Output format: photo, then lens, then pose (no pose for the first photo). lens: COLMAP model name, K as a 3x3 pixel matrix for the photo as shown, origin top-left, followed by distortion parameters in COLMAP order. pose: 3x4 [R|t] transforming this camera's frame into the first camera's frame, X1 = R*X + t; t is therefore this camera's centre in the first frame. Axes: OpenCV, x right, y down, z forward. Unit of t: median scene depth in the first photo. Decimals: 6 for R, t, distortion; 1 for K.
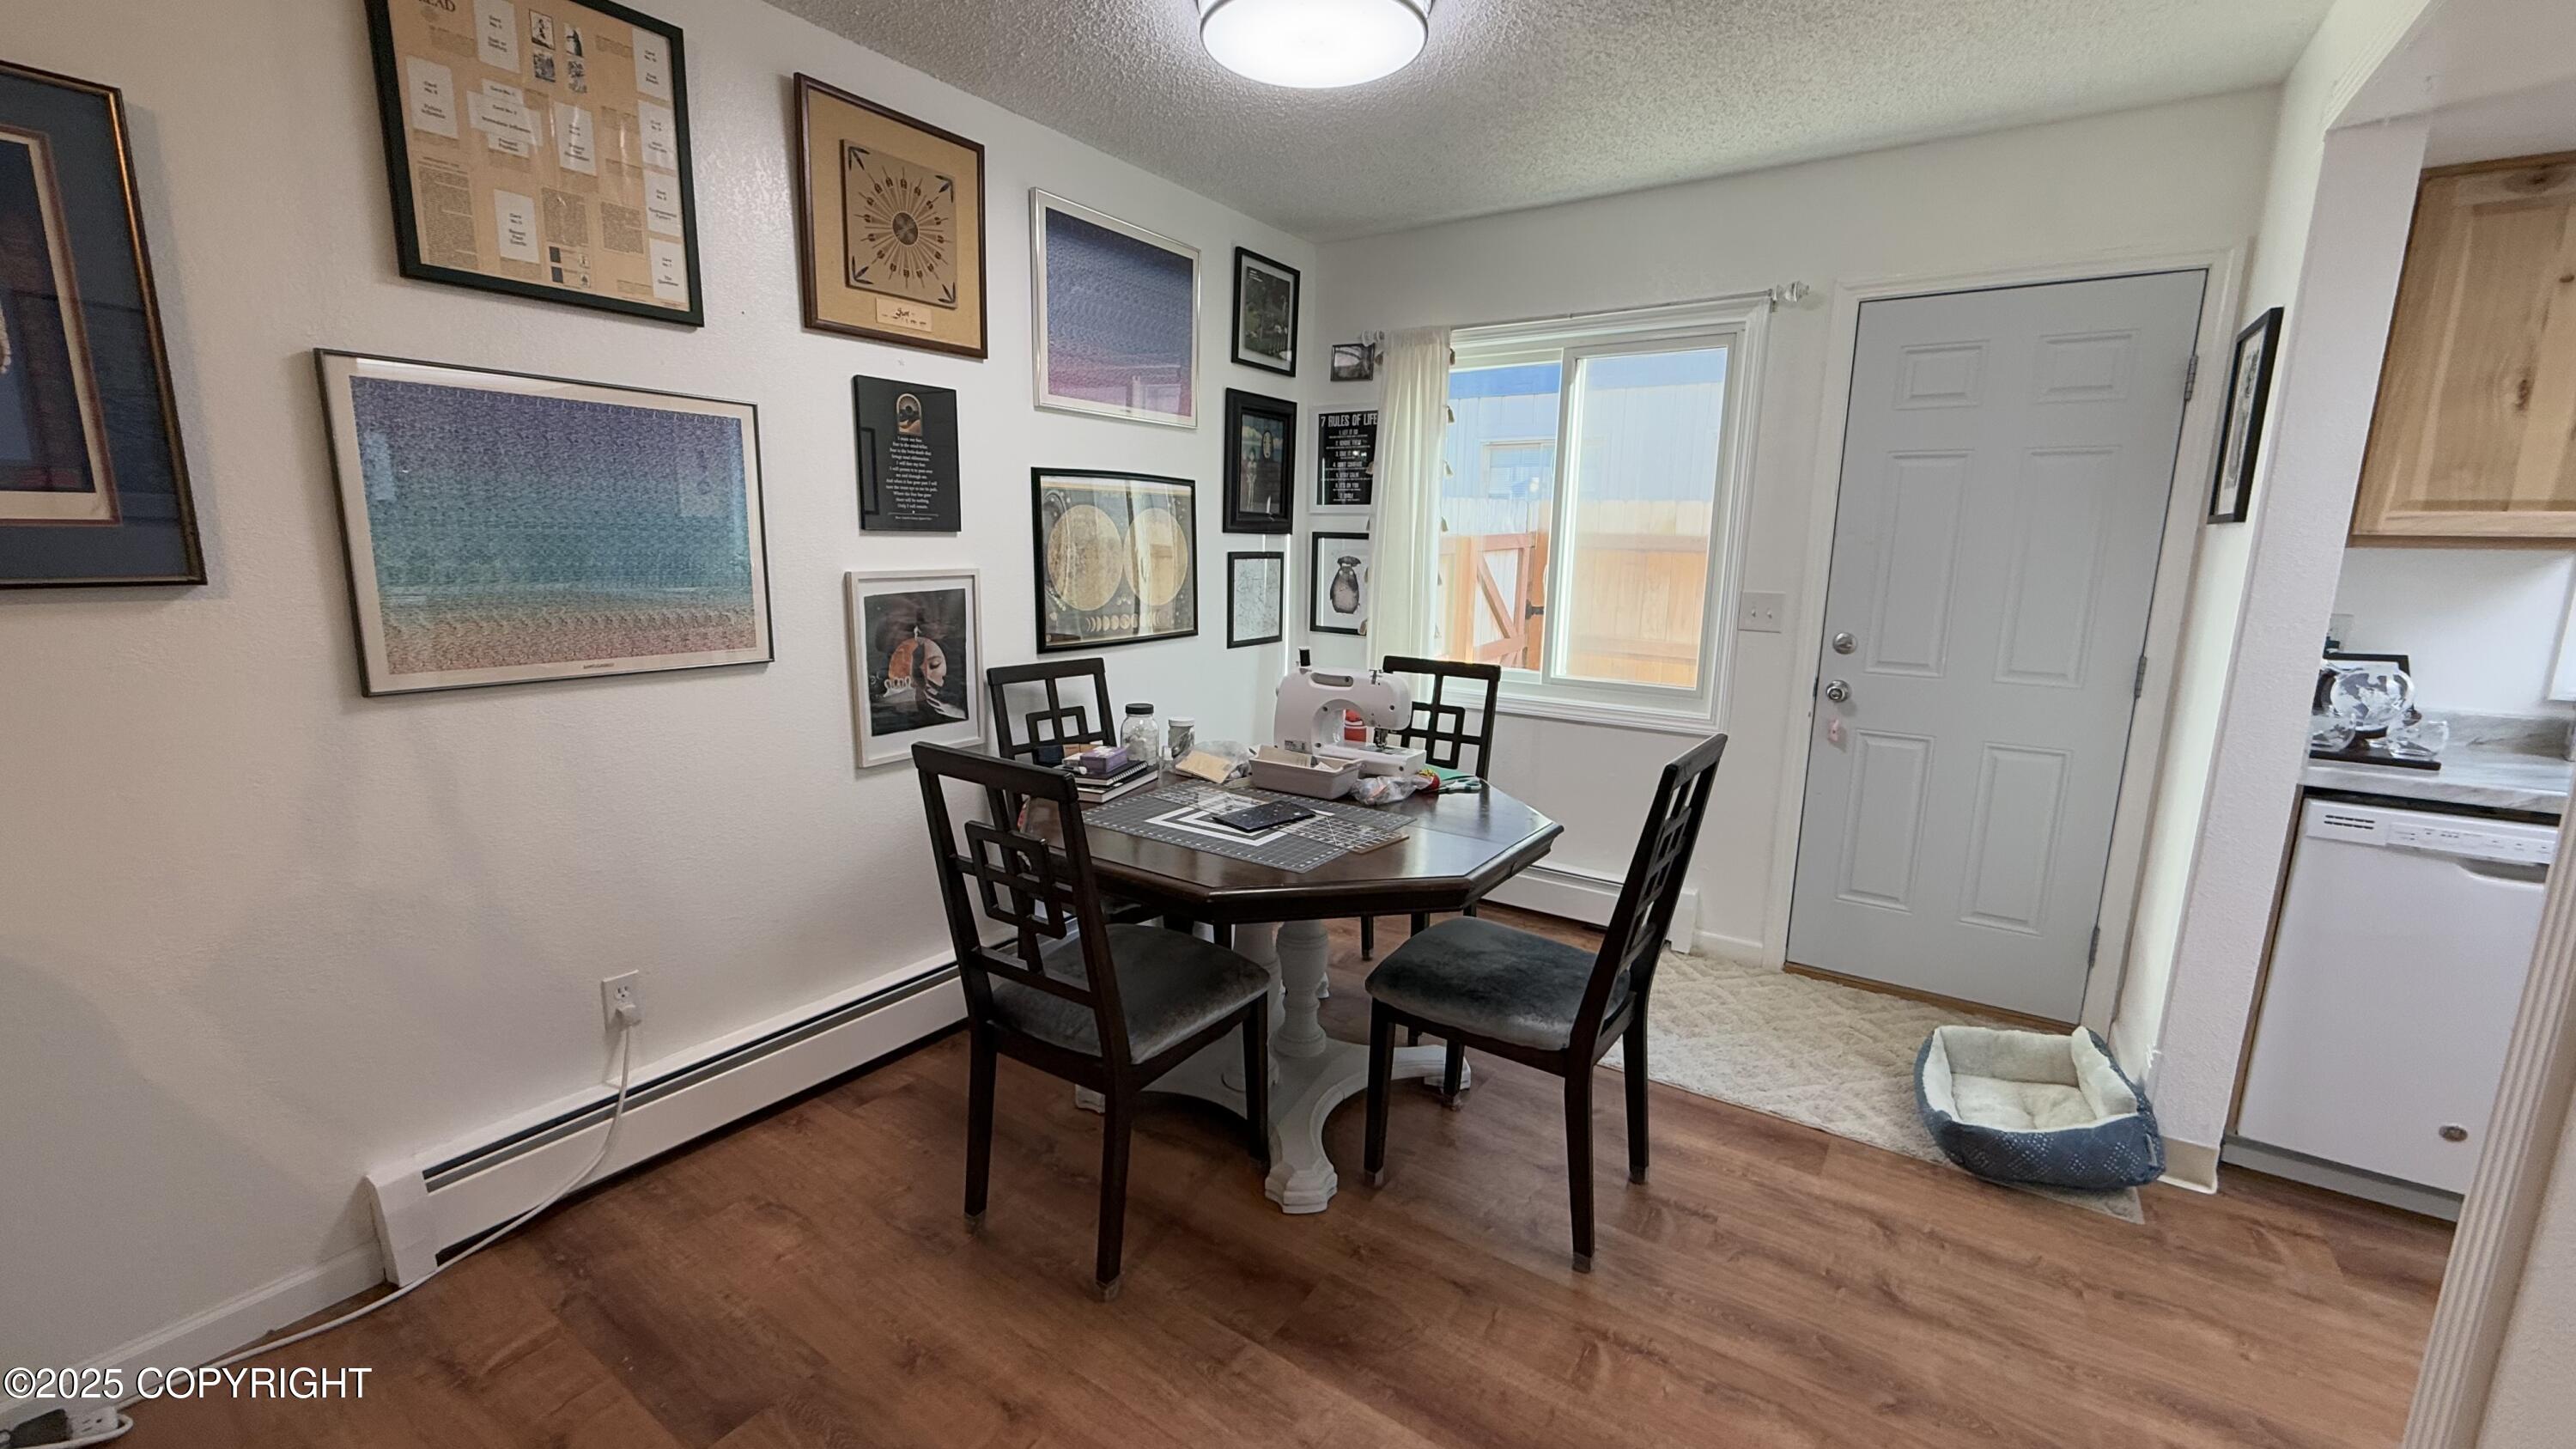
lens RADIAL K [[1021.1, 0, 1282.3], [0, 1021.1, 727.0], [0, 0, 1]] dist [-0.001093, -0.000034]
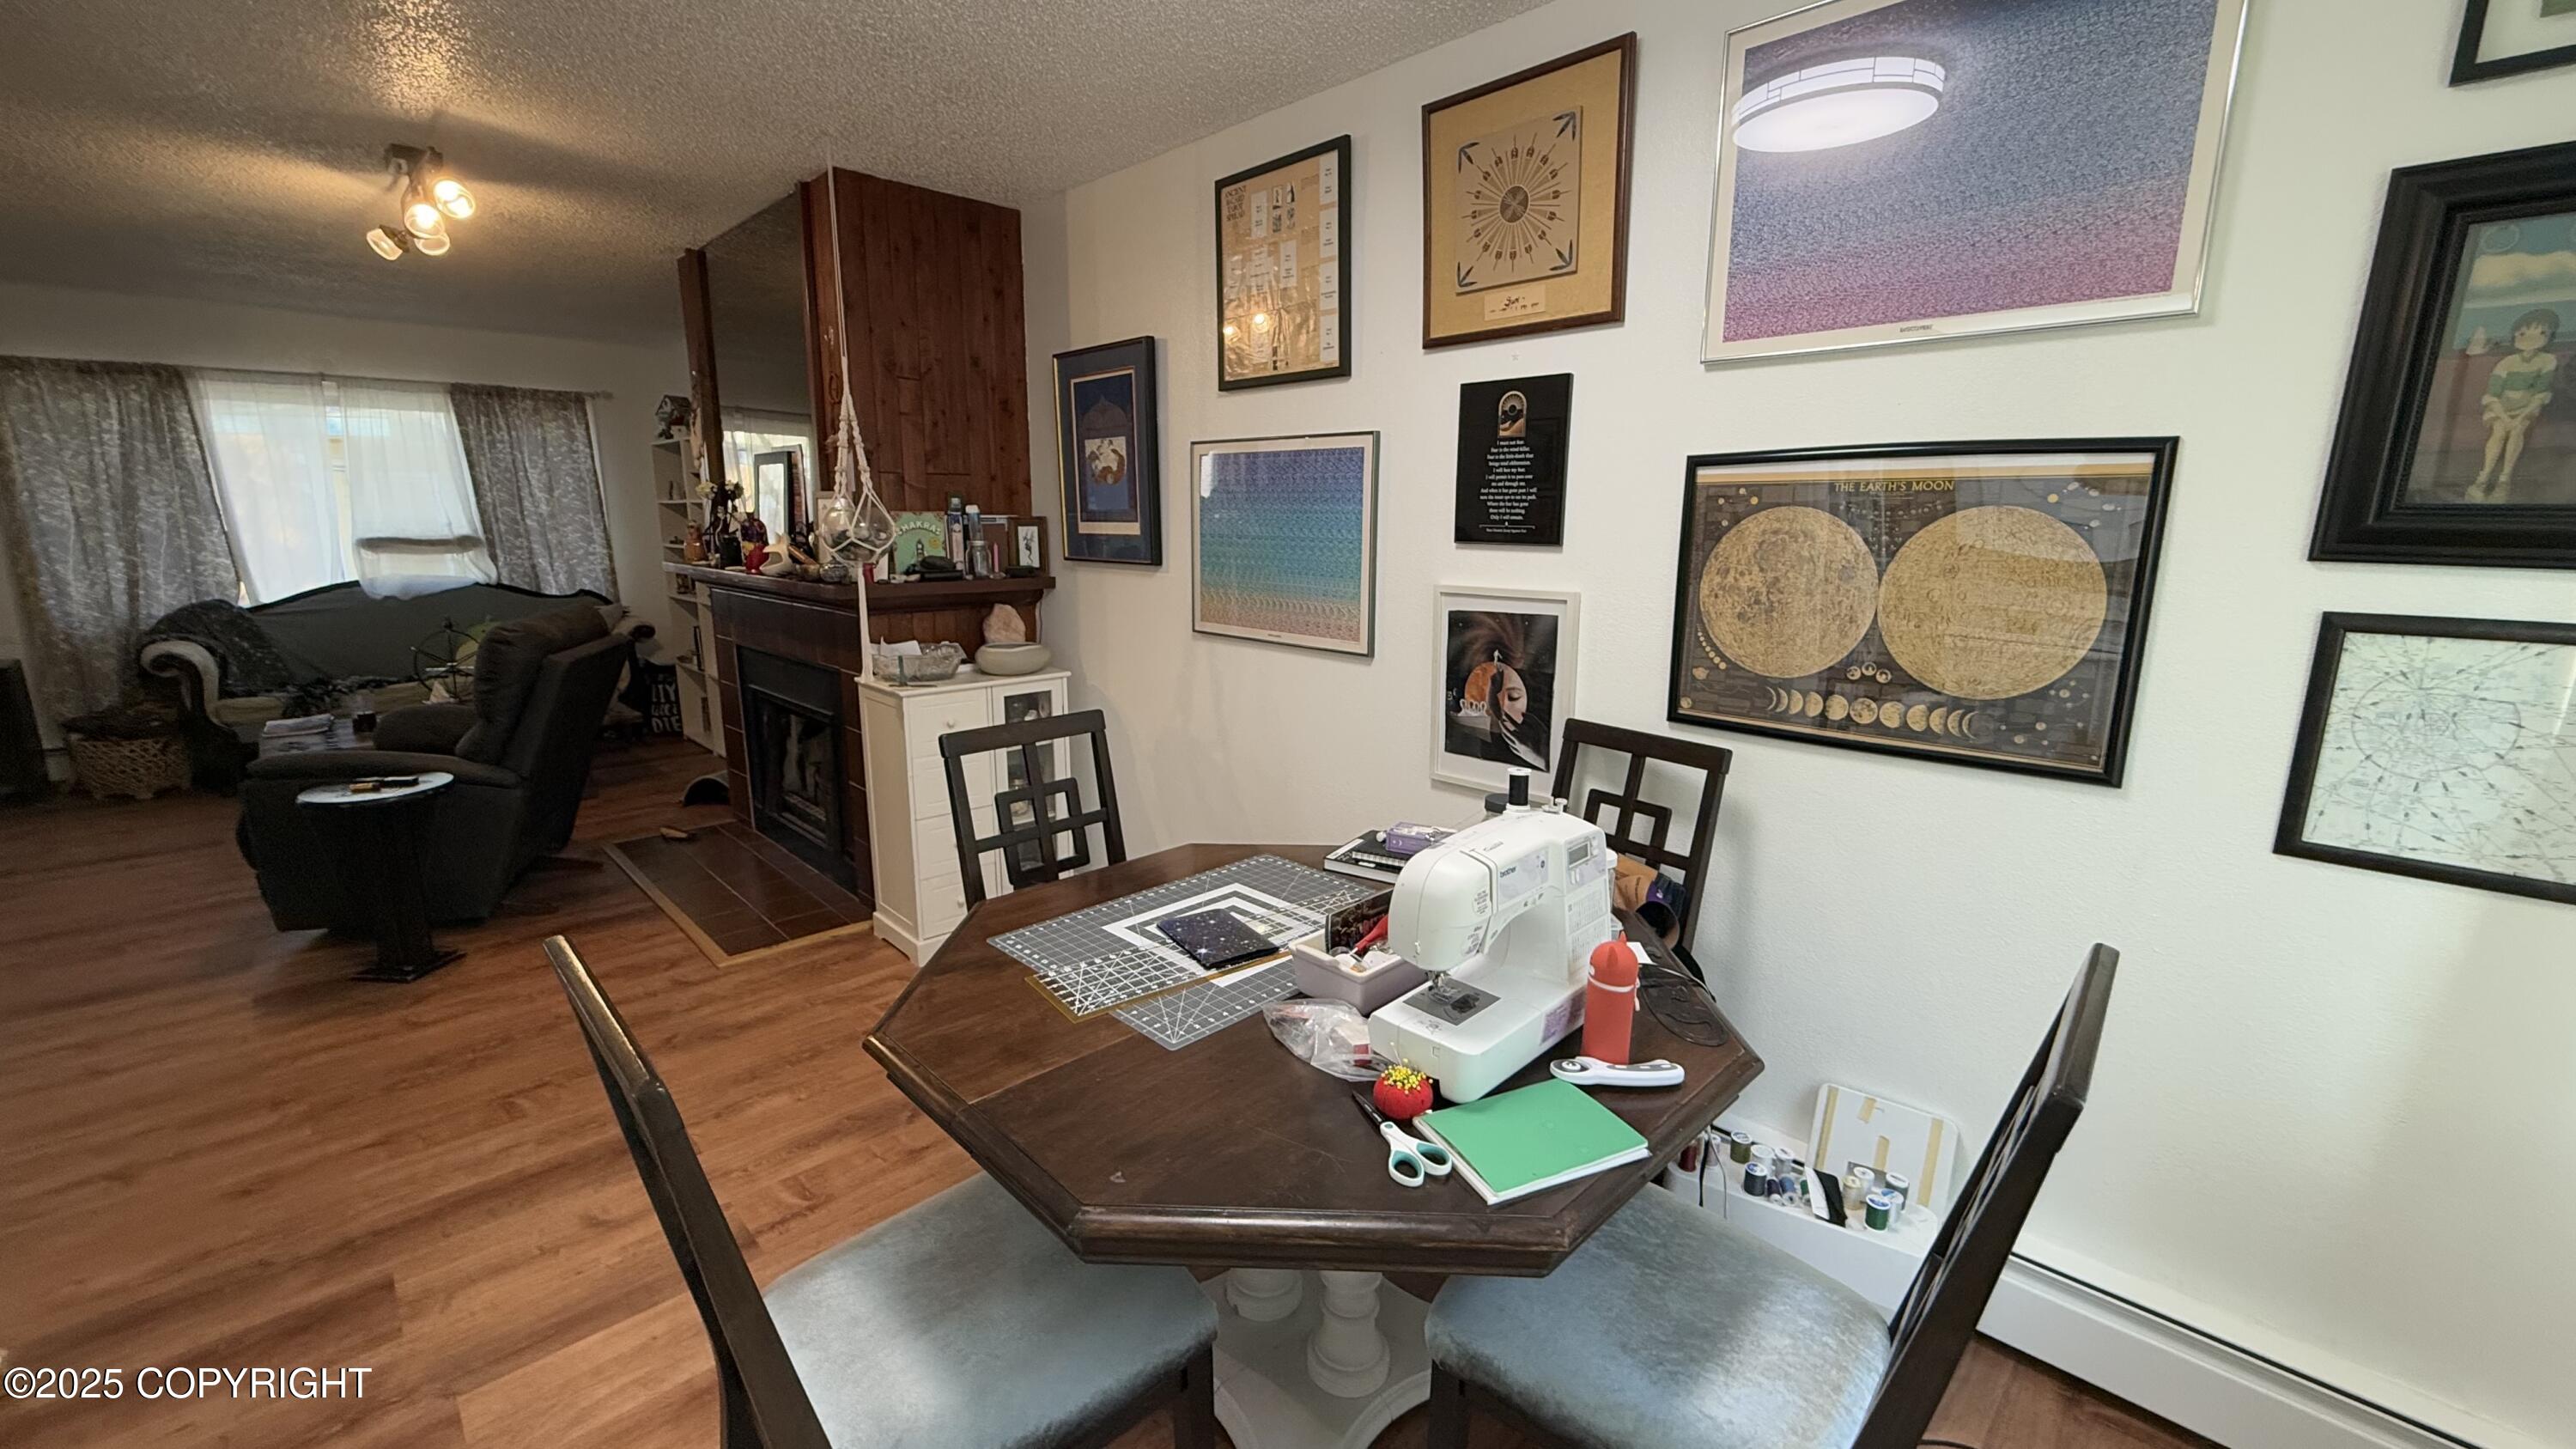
lens RADIAL K [[1021.1, 0, 1282.2], [0, 1021.1, 729.2], [0, 0, 1]] dist [-0.001093, -0.000034]
pose [[-0.197042, 0.184209, -0.962934, 0.586241], [-0.189421, 0.956530, 0.221744, -0.203803], [0.961922, 0.226093, -0.153584, 1.010131]]
